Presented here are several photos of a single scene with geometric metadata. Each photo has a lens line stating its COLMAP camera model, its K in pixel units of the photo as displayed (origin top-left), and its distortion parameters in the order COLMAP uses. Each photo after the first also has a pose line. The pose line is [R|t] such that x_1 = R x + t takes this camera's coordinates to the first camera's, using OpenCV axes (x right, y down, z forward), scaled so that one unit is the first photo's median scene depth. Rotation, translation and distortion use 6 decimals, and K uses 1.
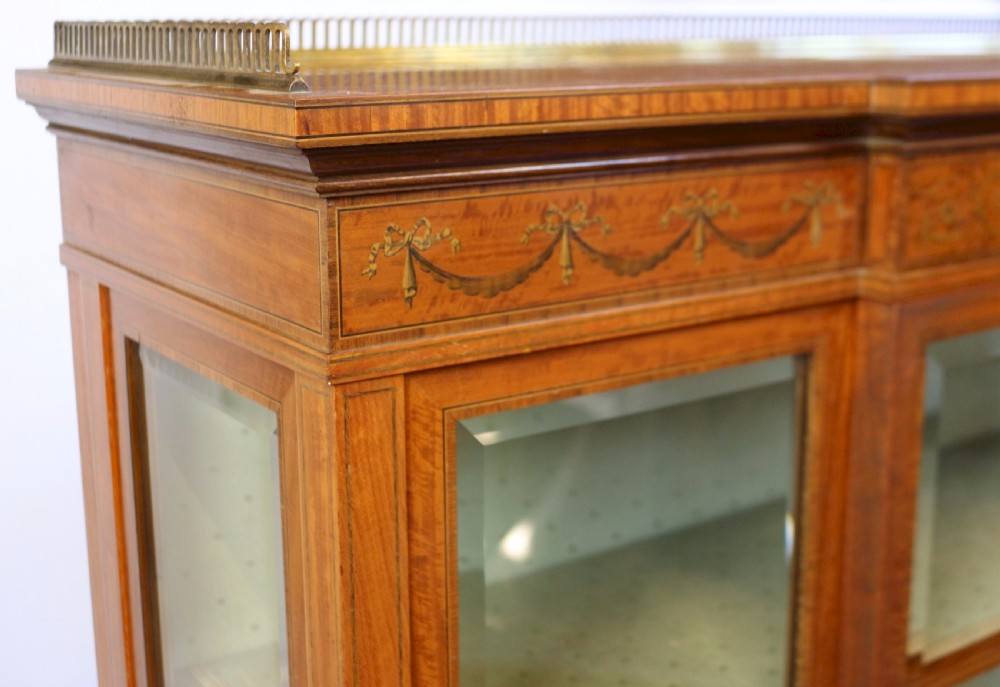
lens RADIAL K [[1401.2, 0, 561.4], [0, 1401.2, 340.6], [0, 0, 1]] dist [-0.058763, -0.078924]
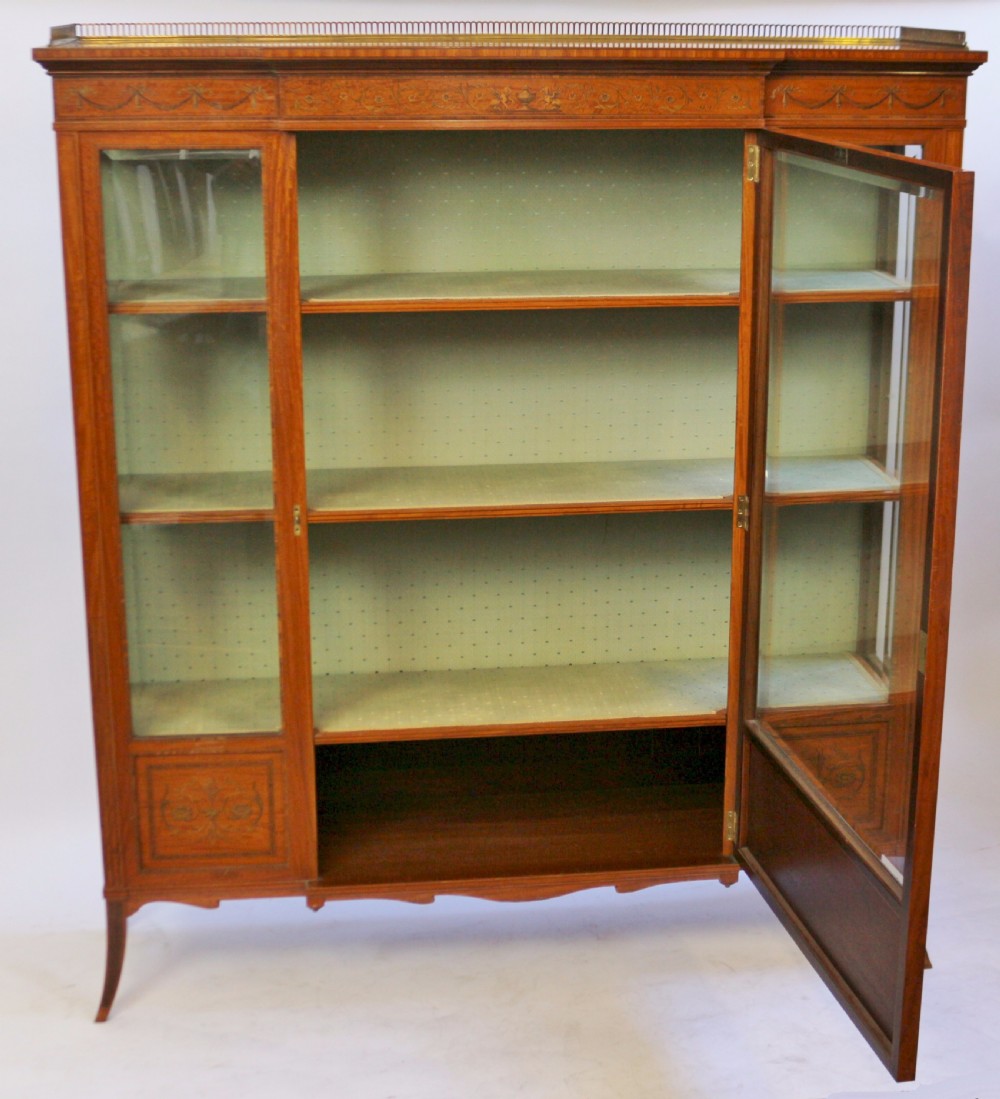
lens RADIAL K [[1868.5, 0, 573.1], [0, 1868.5, 551.5], [0, 0, 1]] dist [-0.101527, -0.003043]
pose [[0.881613, 0.138091, -0.451320, 2.845206], [-0.114547, 0.990253, 0.079231, 0.495163], [0.457863, -0.018153, 0.888838, -2.241326]]
